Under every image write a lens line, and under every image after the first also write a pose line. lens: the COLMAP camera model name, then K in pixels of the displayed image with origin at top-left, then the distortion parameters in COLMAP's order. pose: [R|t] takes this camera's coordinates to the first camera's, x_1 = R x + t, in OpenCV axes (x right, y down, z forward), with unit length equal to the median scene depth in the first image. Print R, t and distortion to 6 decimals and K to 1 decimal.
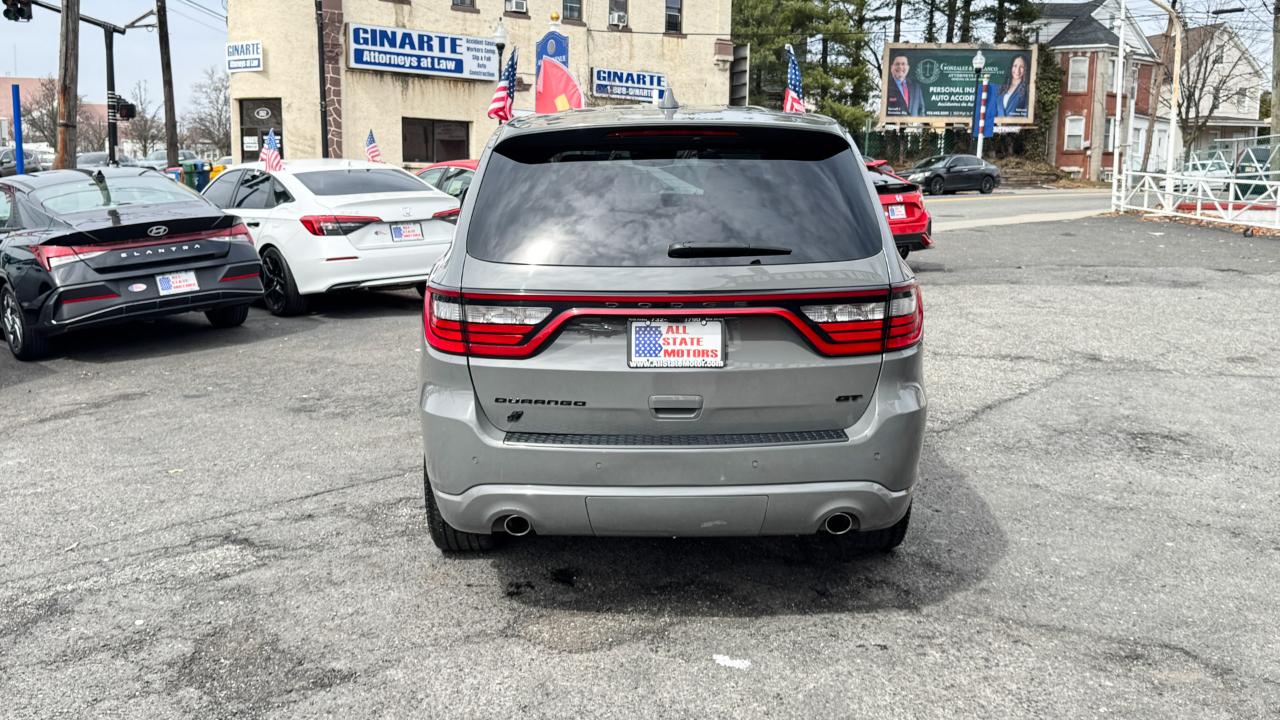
lens RADIAL K [[1256.5, 0, 634.1], [0, 1256.5, 380.4], [0, 0, 1]] dist [0.213146, -0.522539]
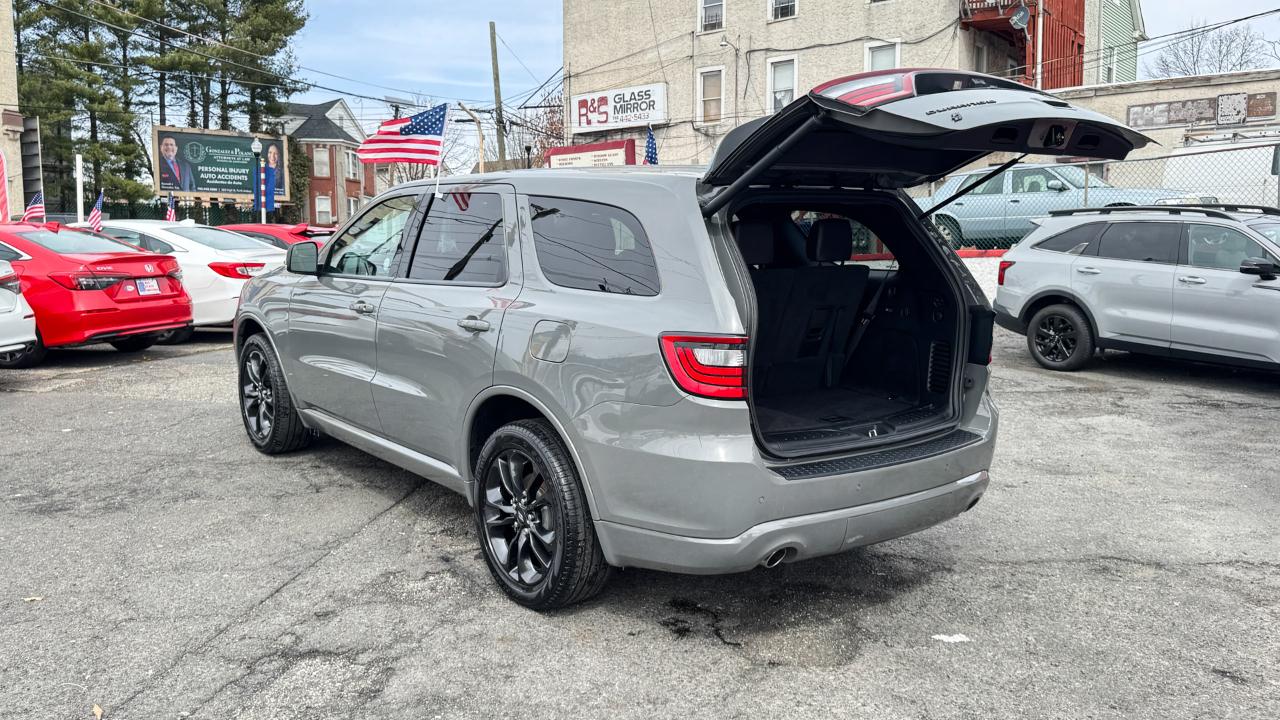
lens RADIAL K [[1048.1, 0, 636.9], [0, 1048.1, 360.2], [0, 0, 1]] dist [0.111511, -0.191346]
pose [[0.789262, -0.072225, 0.609794, -0.085913], [0.102793, 0.994586, -0.015245, -0.005661], [-0.605391, 0.074715, 0.792413, 0.044488]]
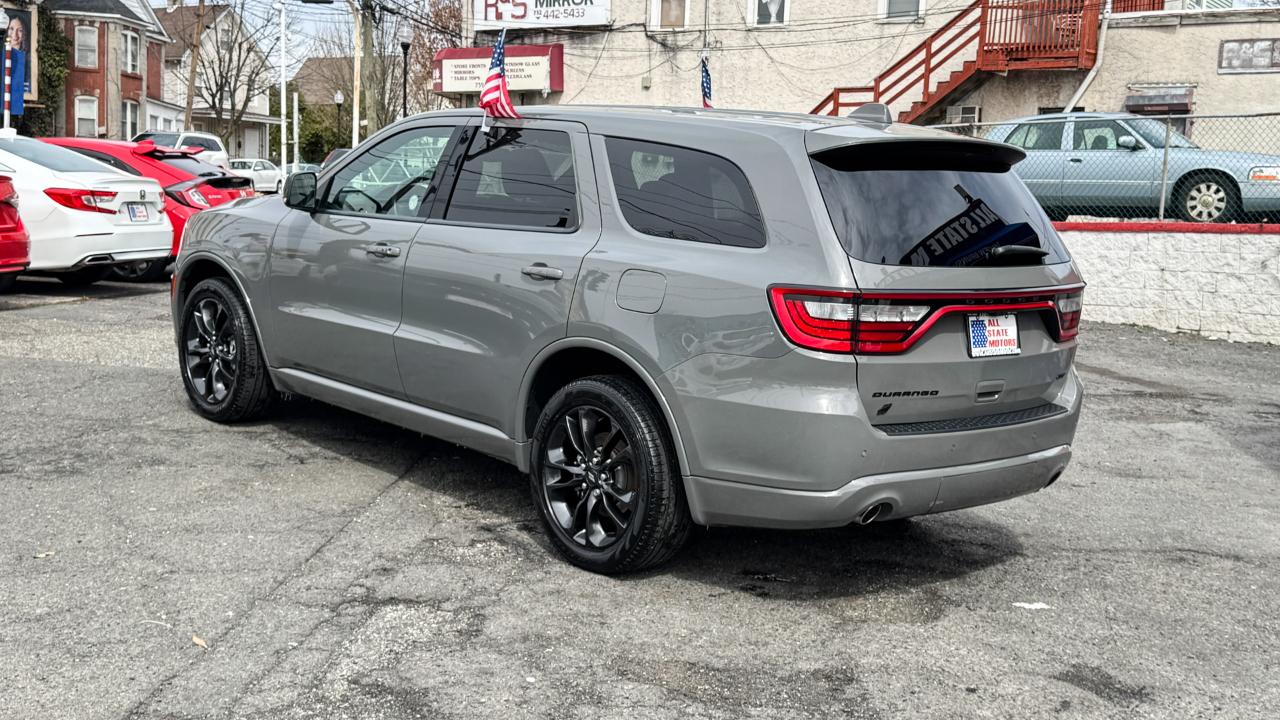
lens RADIAL K [[1505.2, 0, 667.9], [0, 1505.2, 390.6], [0, 0, 1]] dist [0.171361, -0.368654]
pose [[0.729539, -0.056408, 0.681609, -0.130274], [0.065670, 0.997766, 0.012284, -0.001757], [-0.680779, 0.035799, 0.731613, 0.023045]]
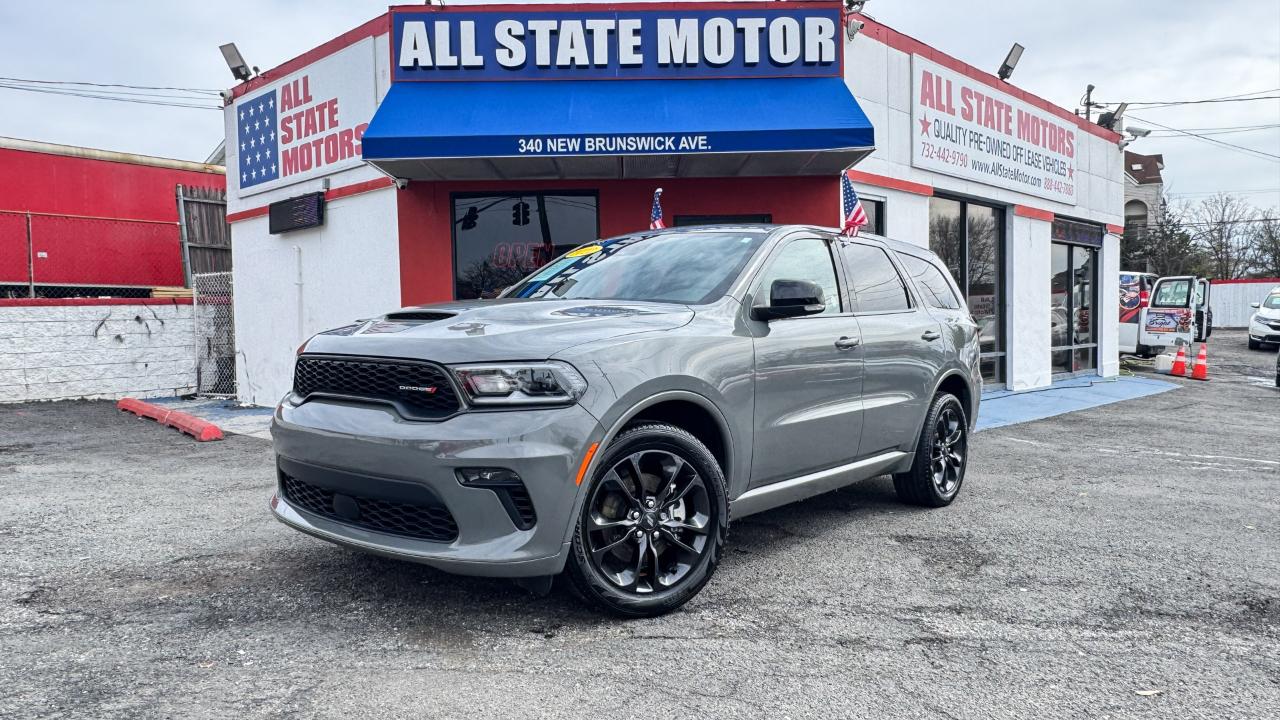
lens RADIAL K [[879.9, 0, 640.0], [0, 879.9, 360.0], [0, 0, 1]] dist [-0.003882, 0.000299]
pose [[-0.771915, -0.026403, 0.635178, -0.083169], [0.098362, 0.982145, 0.160363, -0.028160], [-0.628071, 0.186264, -0.755535, 0.241381]]
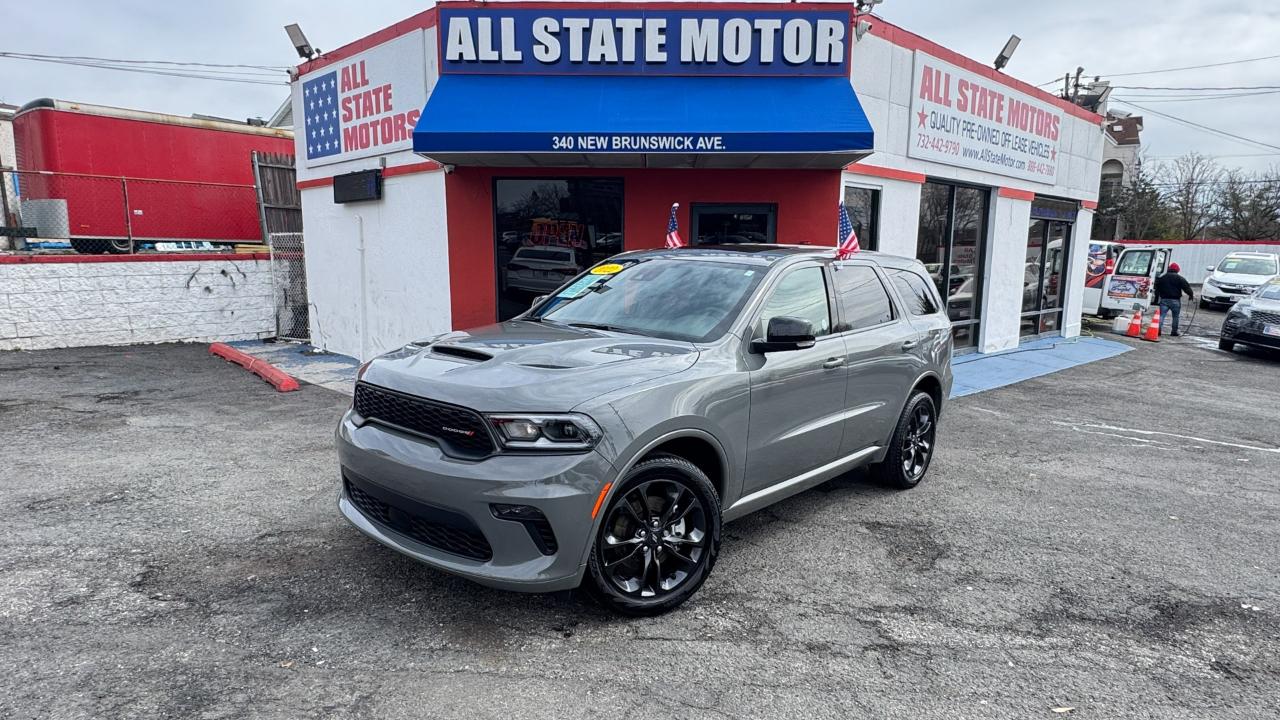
lens RADIAL K [[762.9, 0, 642.9], [0, 762.9, 389.2], [0, 0, 1]] dist [-0.004100, 0.000745]
pose [[-0.755953, -0.131466, 0.641289, -0.083048], [0.077056, 0.954946, 0.286600, -0.042379], [-0.650075, 0.266072, -0.711764, 0.237388]]
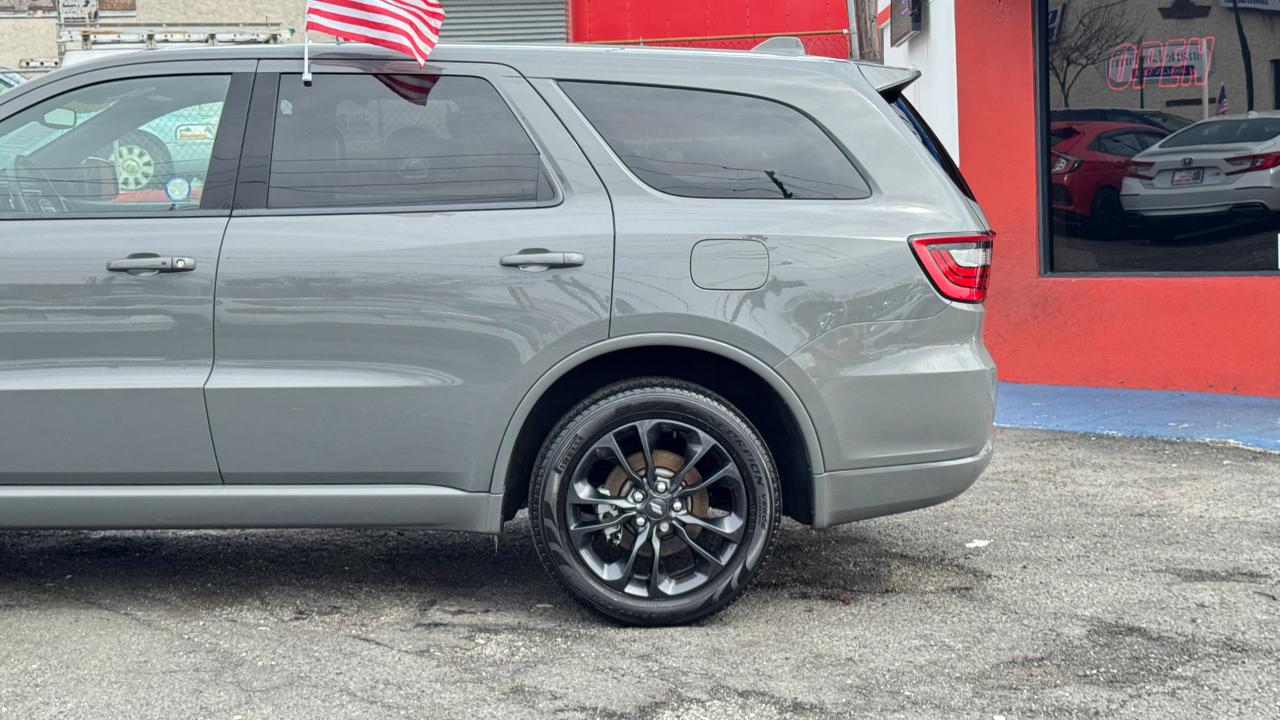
lens RADIAL K [[1796.4, 0, 640.0], [0, 1796.4, 360.0], [0, 0, 1]] dist [0.157802, -0.086263]
pose [[-0.046149, -0.097874, 0.994128, -0.178406], [0.187309, 0.976689, 0.104852, -0.020076], [-0.981216, 0.191048, -0.026741, 0.153695]]
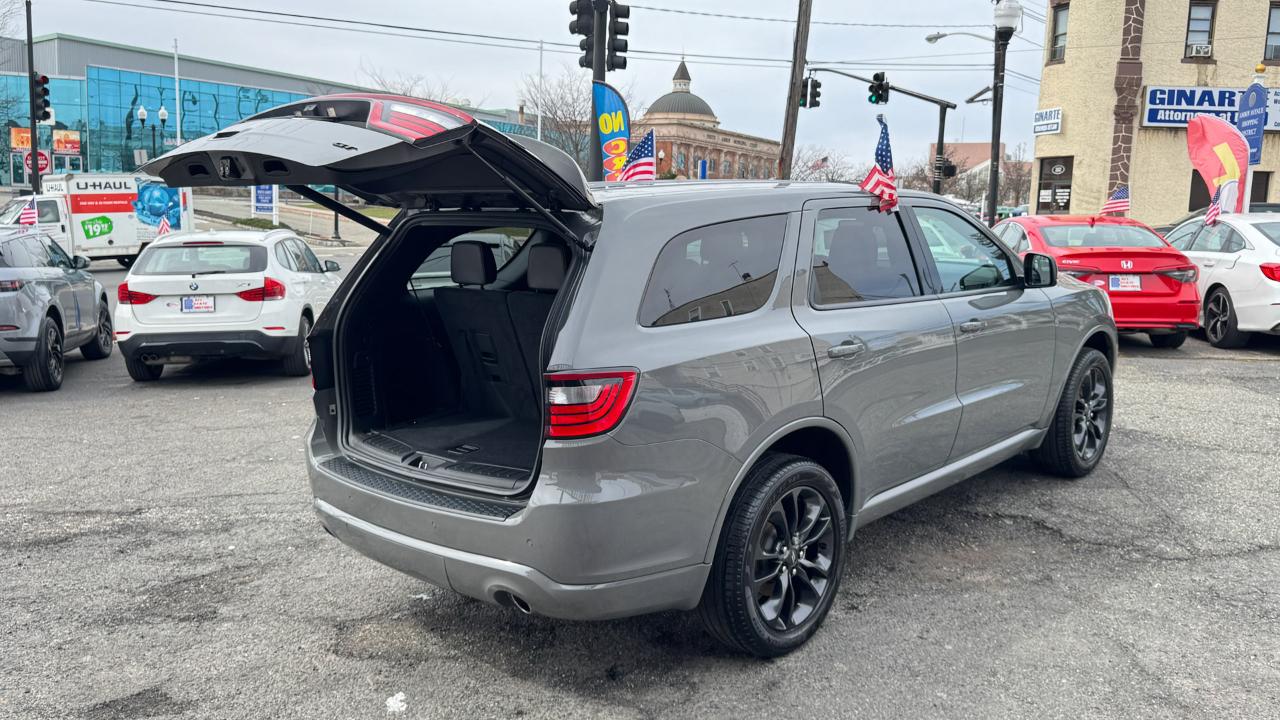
lens RADIAL K [[1056.8, 0, 643.4], [0, 1056.8, 356.4], [0, 0, 1]] dist [0.068207, -0.095555]
pose [[0.737410, 0.102497, -0.667623, 0.094379], [-0.122618, 0.992310, 0.016909, -0.013019], [0.664222, 0.069394, 0.744307, 0.051988]]
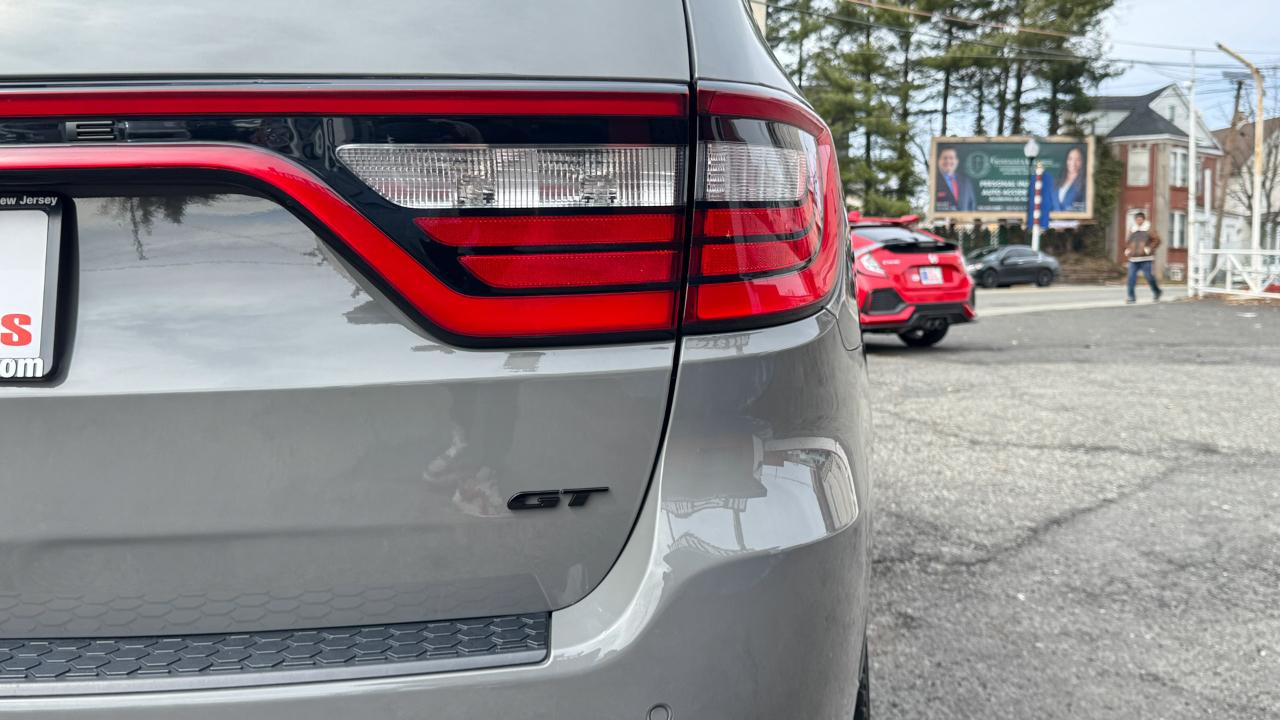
lens RADIAL K [[1256.5, 0, 634.1], [0, 1256.5, 380.4], [0, 0, 1]] dist [0.213146, -0.522539]
pose [[0.999012, -0.004558, -0.044207, 0.025653], [0.000700, 0.996218, -0.086892, 0.001650], [0.044436, 0.086775, 0.995236, 0.092323]]
